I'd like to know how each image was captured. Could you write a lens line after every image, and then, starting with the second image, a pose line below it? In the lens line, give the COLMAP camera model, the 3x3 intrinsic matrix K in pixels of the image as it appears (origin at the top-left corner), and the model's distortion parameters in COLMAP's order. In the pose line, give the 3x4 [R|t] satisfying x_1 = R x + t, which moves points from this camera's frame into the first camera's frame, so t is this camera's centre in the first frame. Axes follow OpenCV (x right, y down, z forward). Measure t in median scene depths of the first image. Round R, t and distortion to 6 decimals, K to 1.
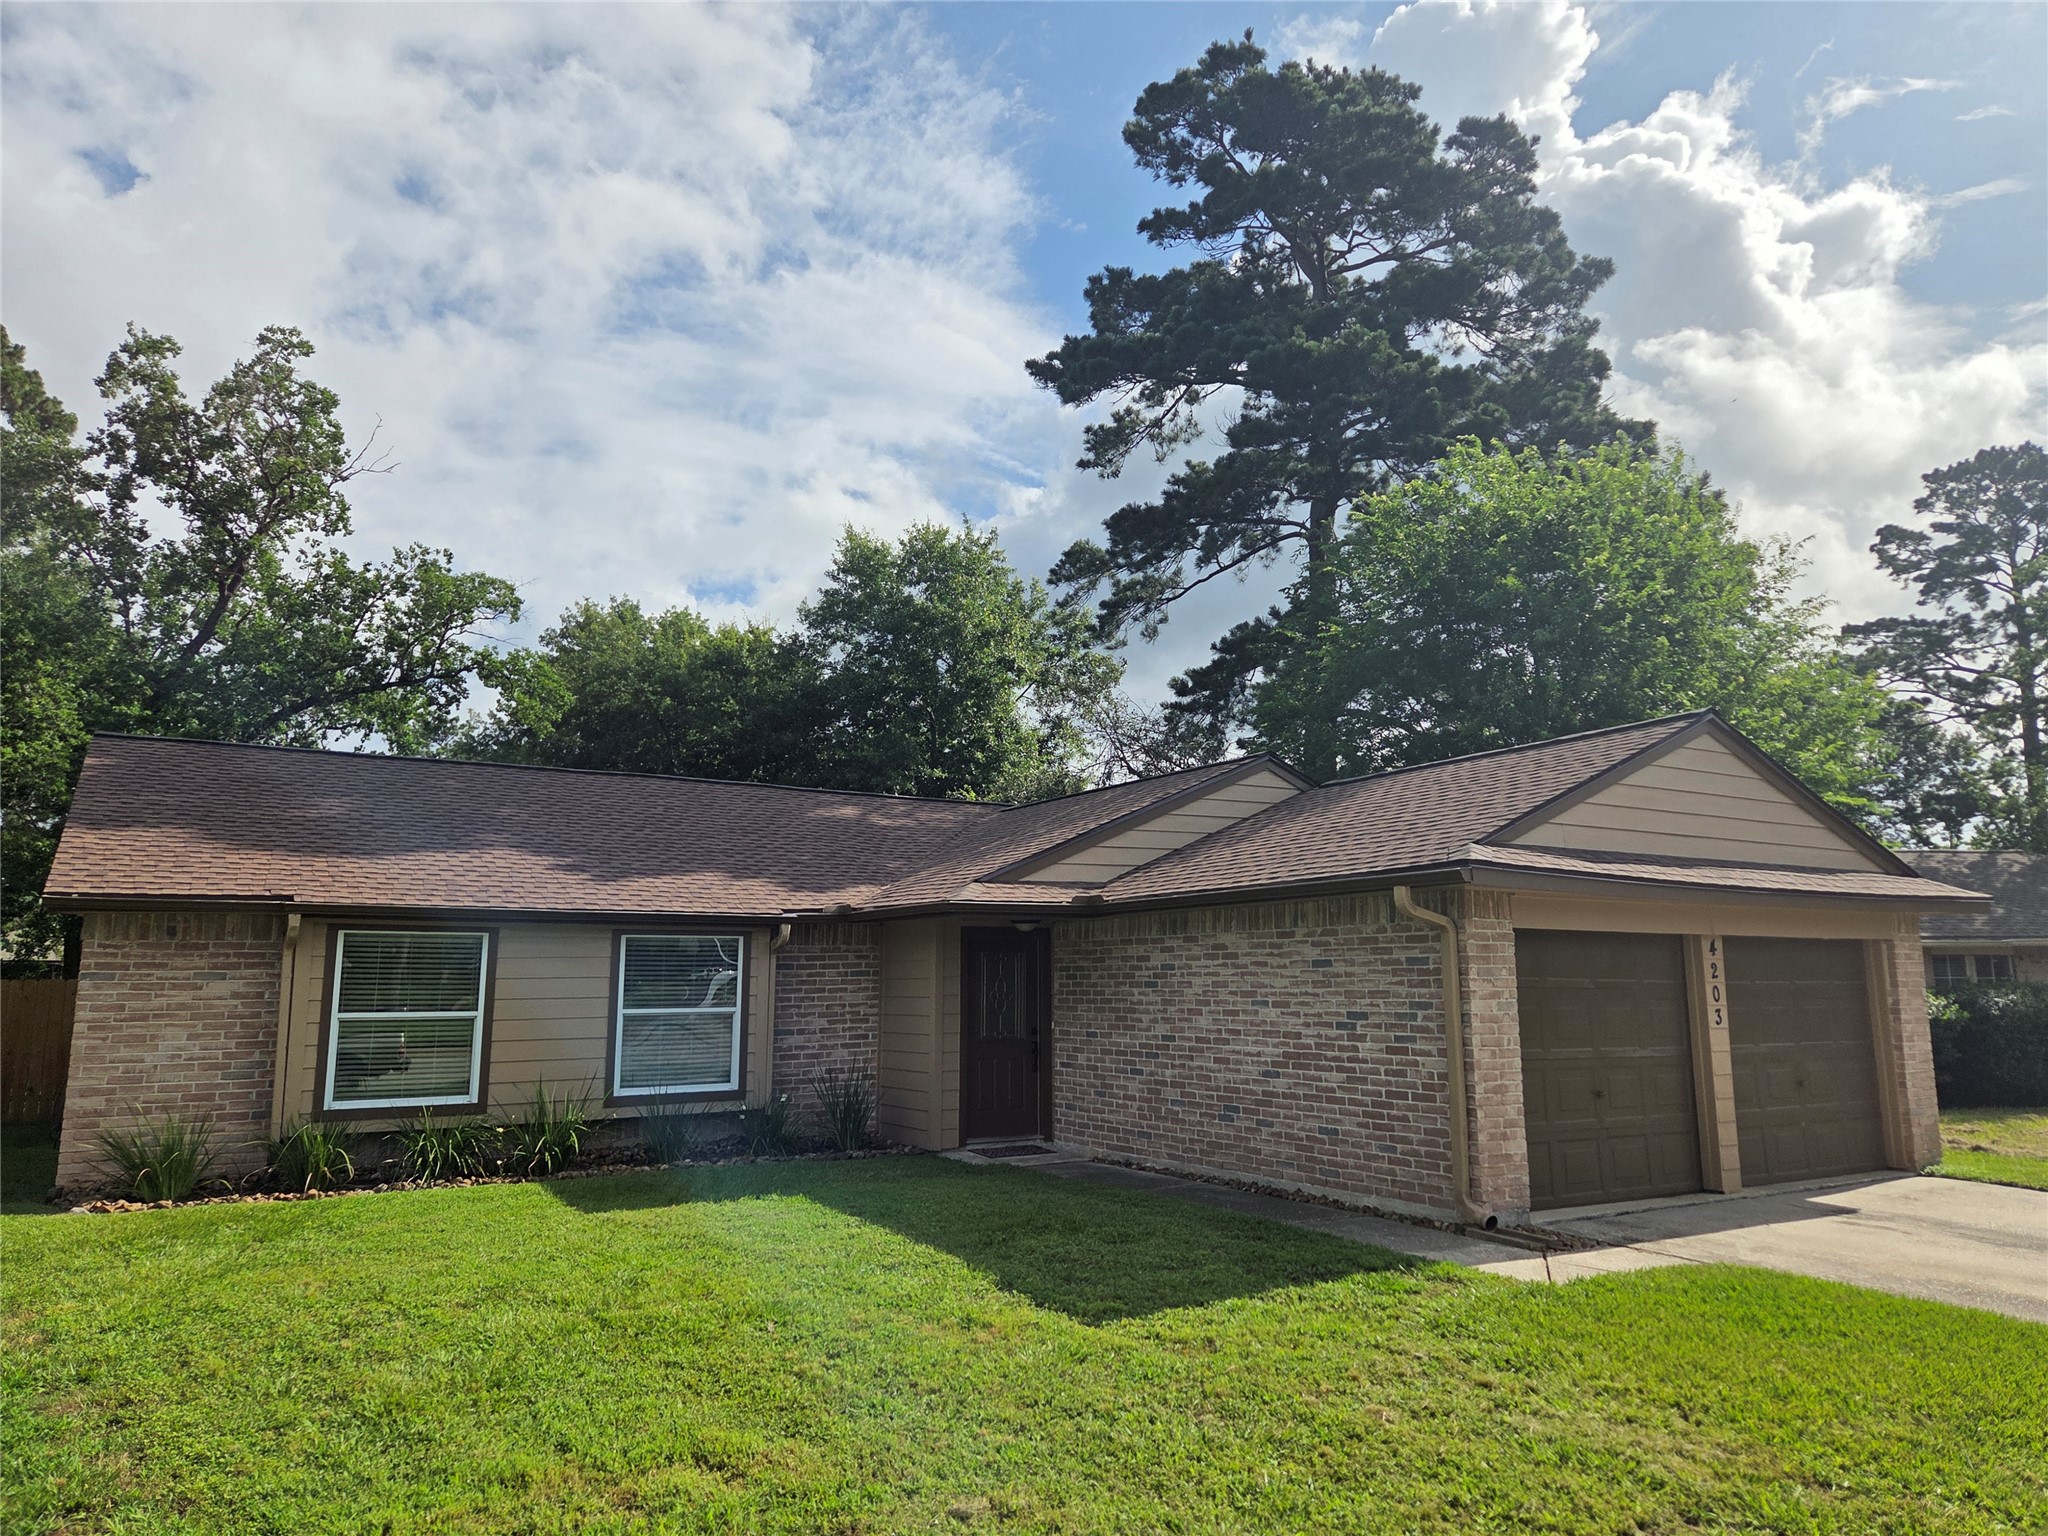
lens RADIAL K [[1397.7, 0, 1018.6], [0, 1397.7, 776.5], [0, 0, 1]] dist [0.040211, -0.004334]
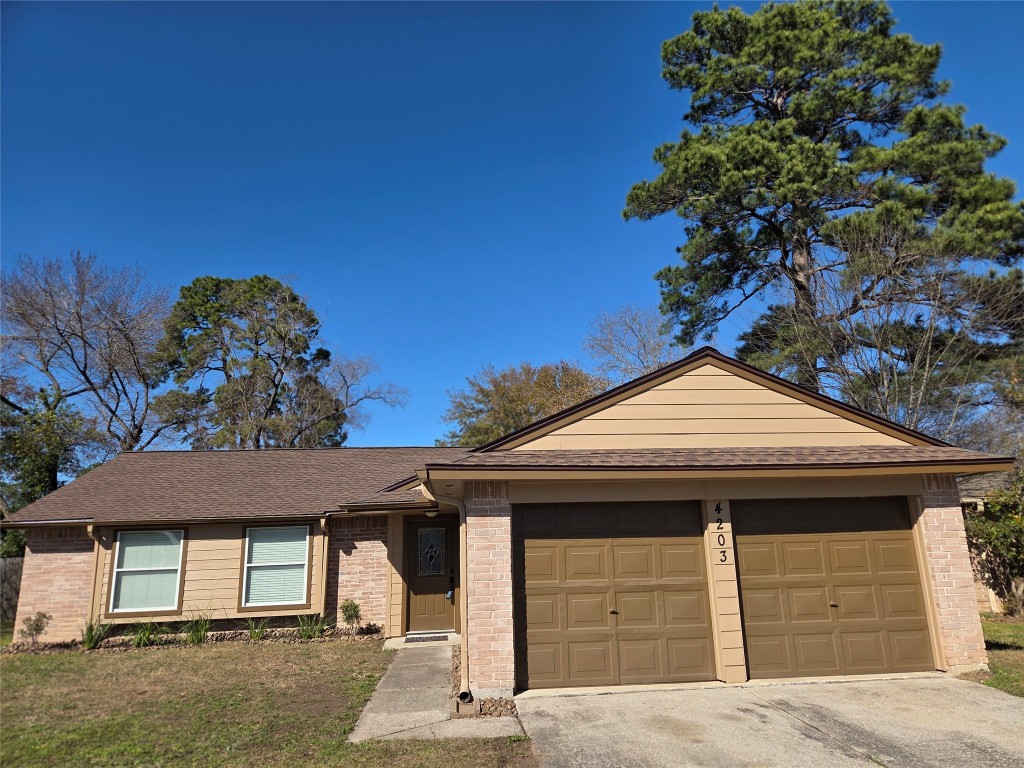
lens RADIAL K [[698.8, 0, 512.3], [0, 698.8, 378.2], [0, 0, 1]] dist [0.040211, -0.004334]
pose [[0.892909, -0.130032, -0.431052, 0.618901], [0.093297, 0.990044, -0.105396, 0.043986], [0.440465, 0.053893, 0.896151, 0.243754]]
